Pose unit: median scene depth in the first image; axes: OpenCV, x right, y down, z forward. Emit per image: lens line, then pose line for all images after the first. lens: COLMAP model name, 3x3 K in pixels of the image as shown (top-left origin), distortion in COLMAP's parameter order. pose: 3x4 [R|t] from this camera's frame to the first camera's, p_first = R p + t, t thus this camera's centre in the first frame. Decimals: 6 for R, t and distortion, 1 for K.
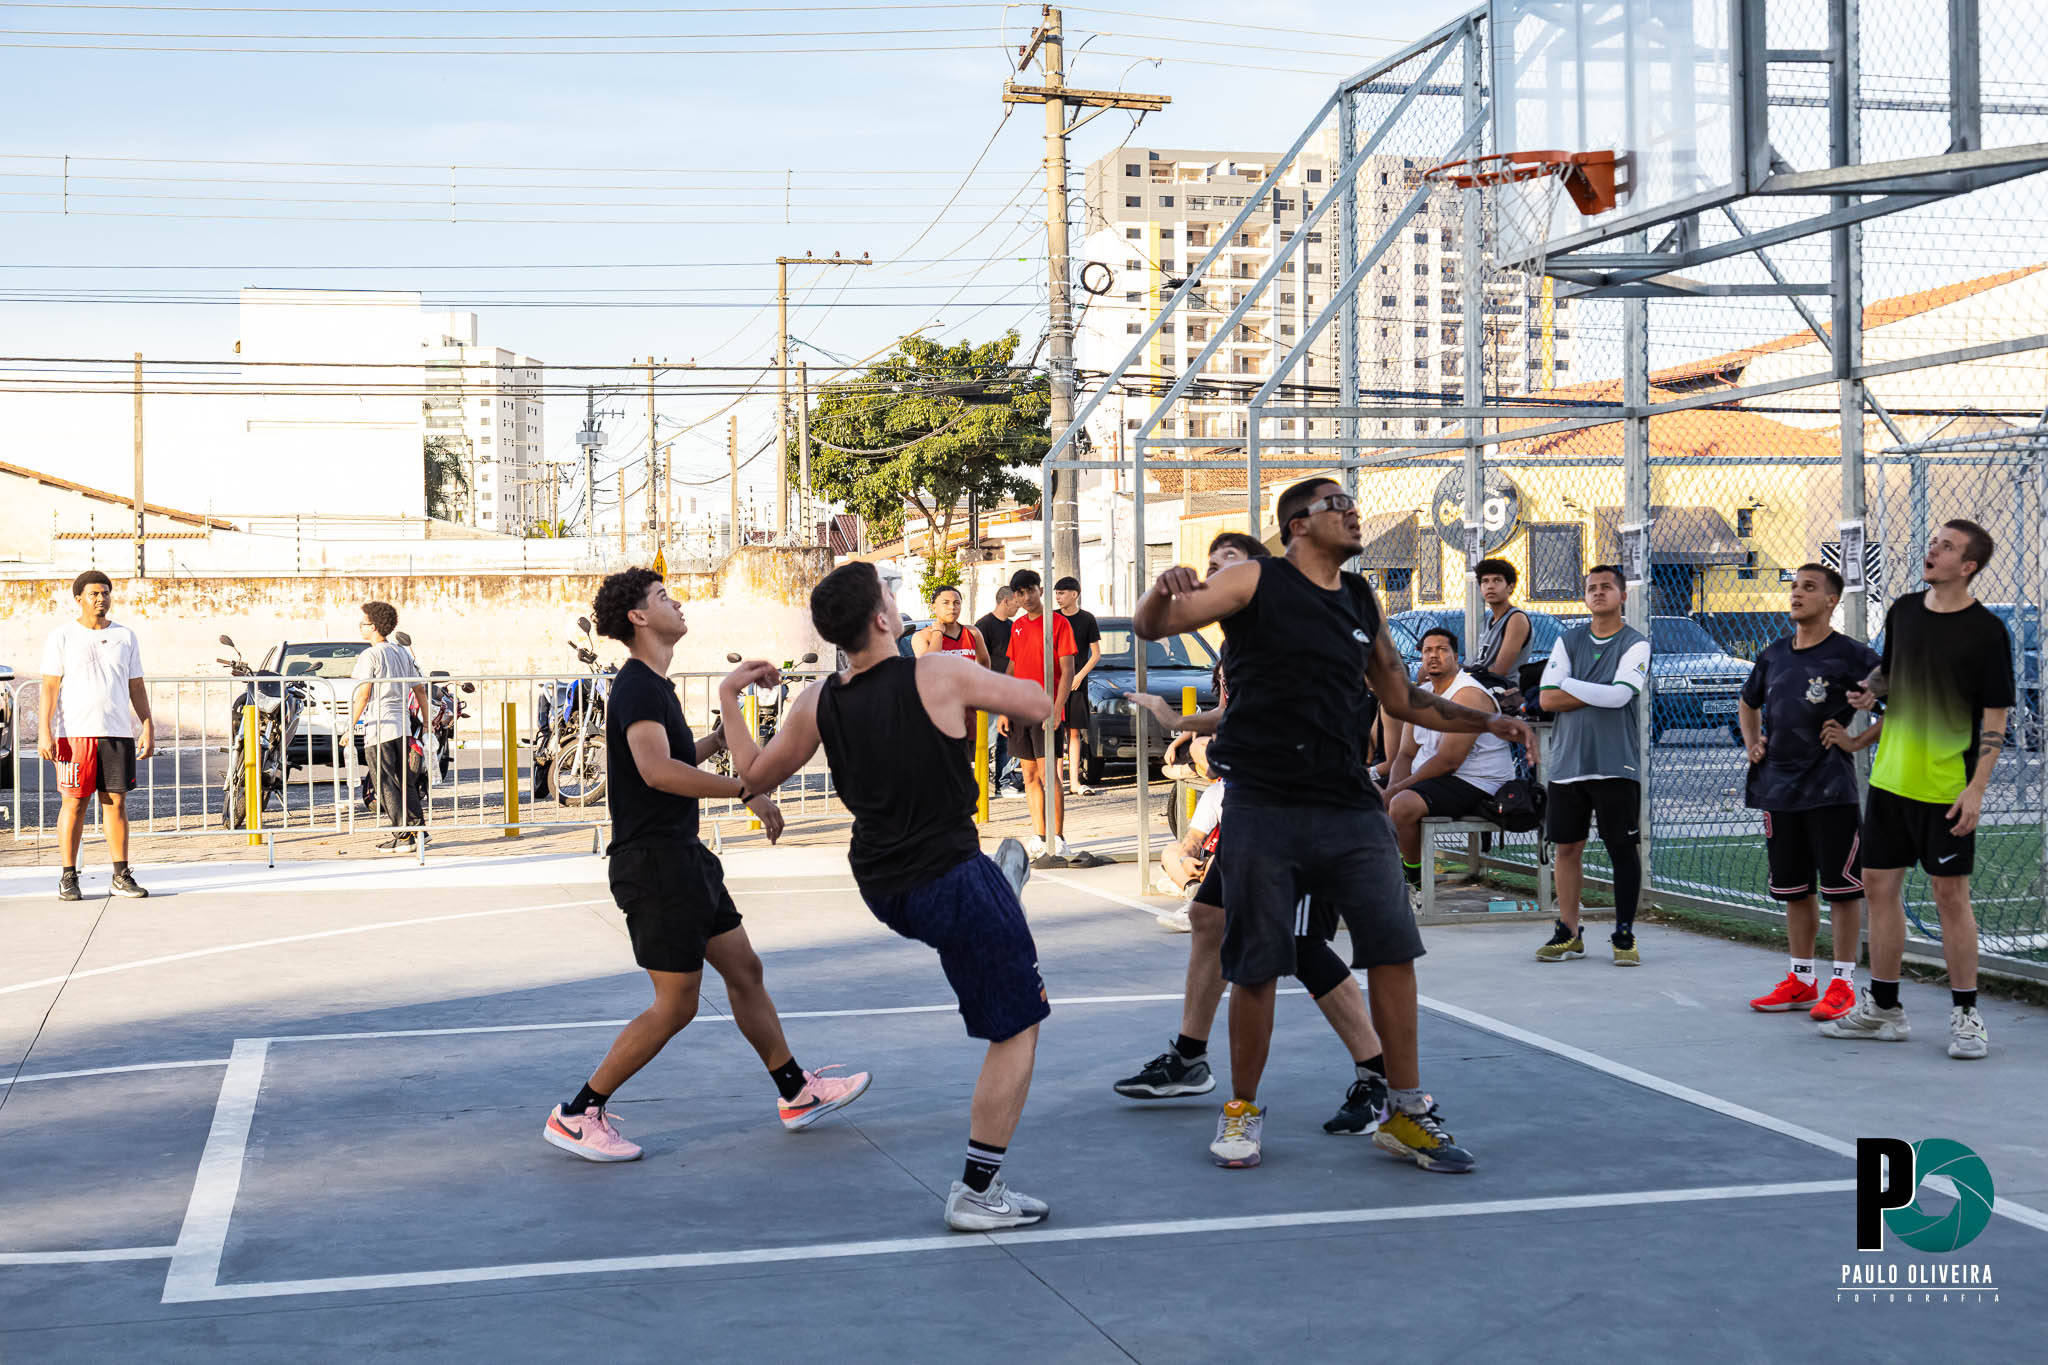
lens RADIAL K [[2813.6, 0, 1019.8], [0, 2813.6, 688.3], [0, 0, 1]] dist [-0.068114, 0.000000]
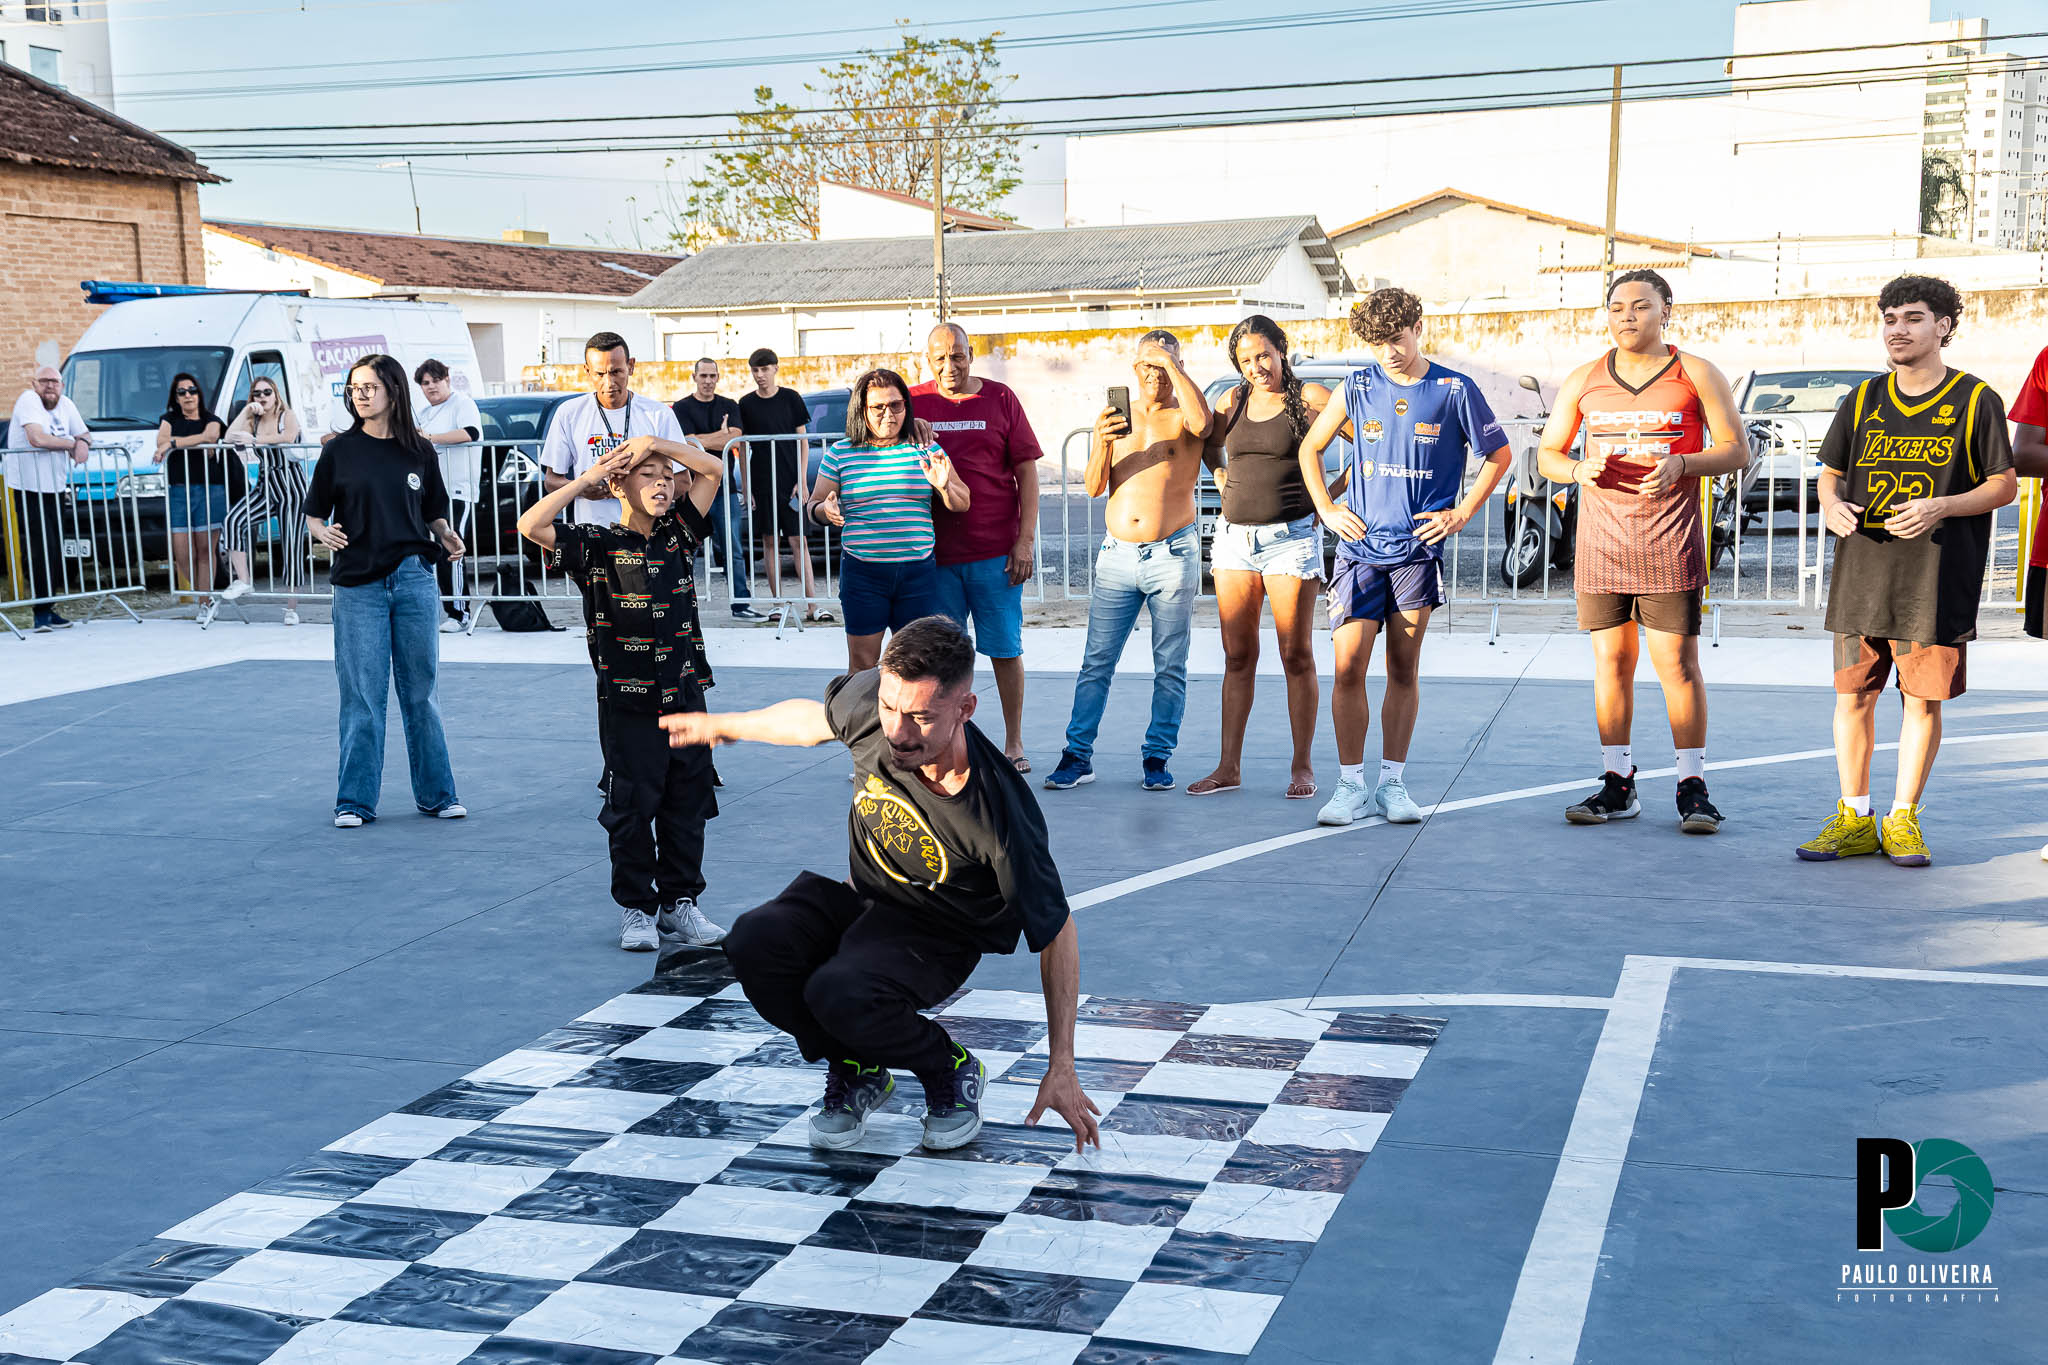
lens RADIAL K [[2244.6, 0, 1016.2], [0, 2244.6, 699.1], [0, 0, 1]] dist [0.062414, 0.000000]
pose [[0.837544, 0.064686, -0.542528, -0.046847], [0.006511, 0.991715, 0.128293, -0.005712], [0.546332, -0.110983, 0.830183, 0.202818]]
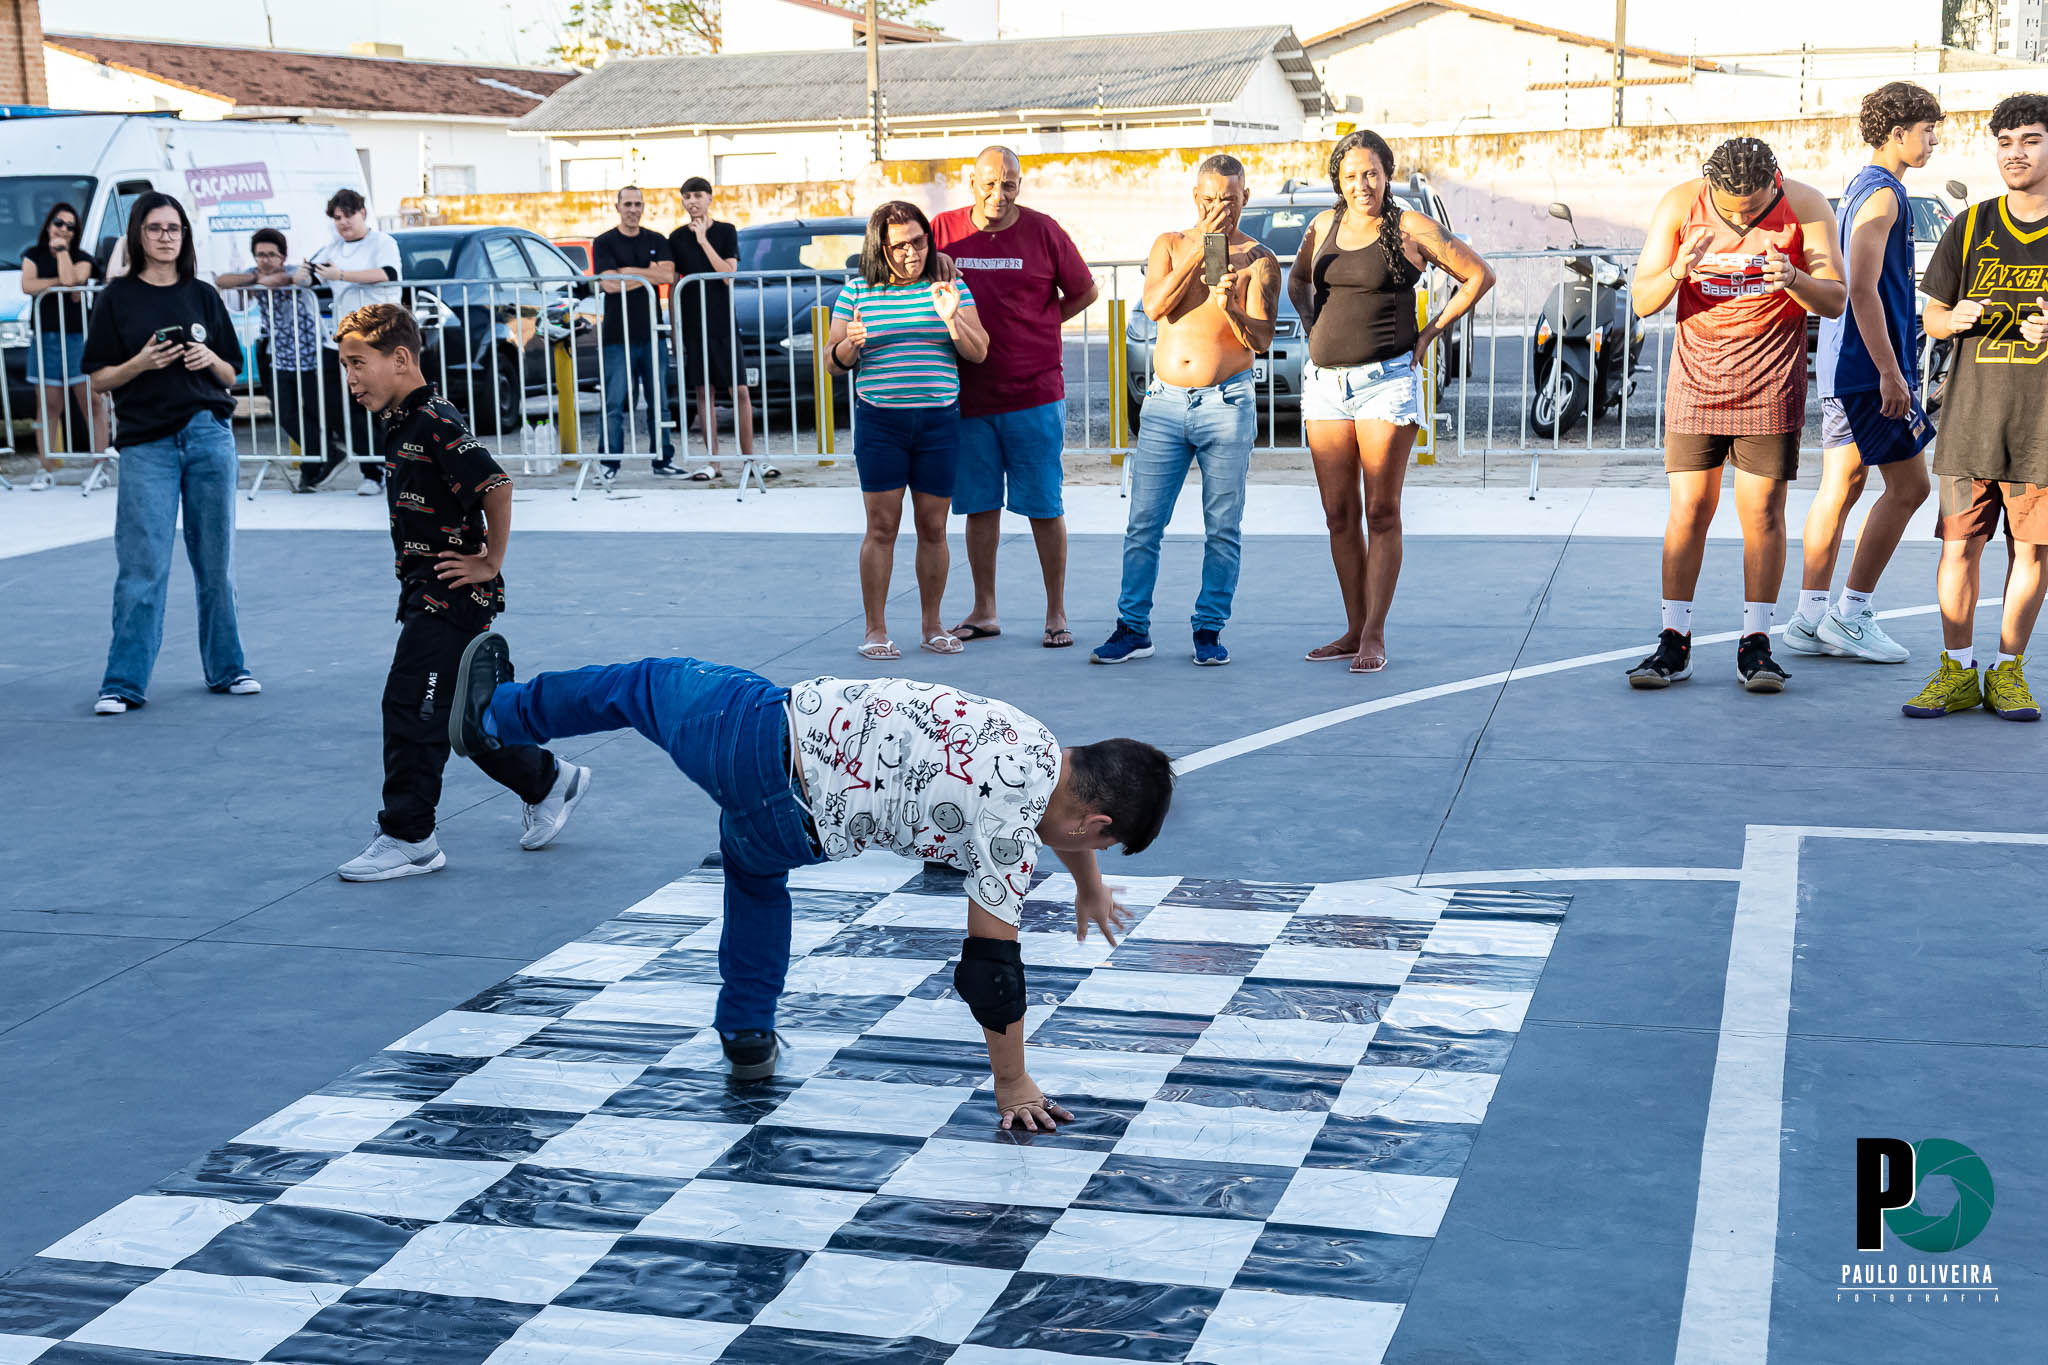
lens RADIAL K [[2514.5, 0, 1009.7], [0, 2514.5, 685.5], [0, 0, 1]] dist [0.044945, 0.000000]
pose [[0.860588, 0.078576, -0.503204, -0.059900], [0.011223, 0.984861, 0.172981, -0.005477], [0.509178, -0.154513, 0.846678, 0.184591]]
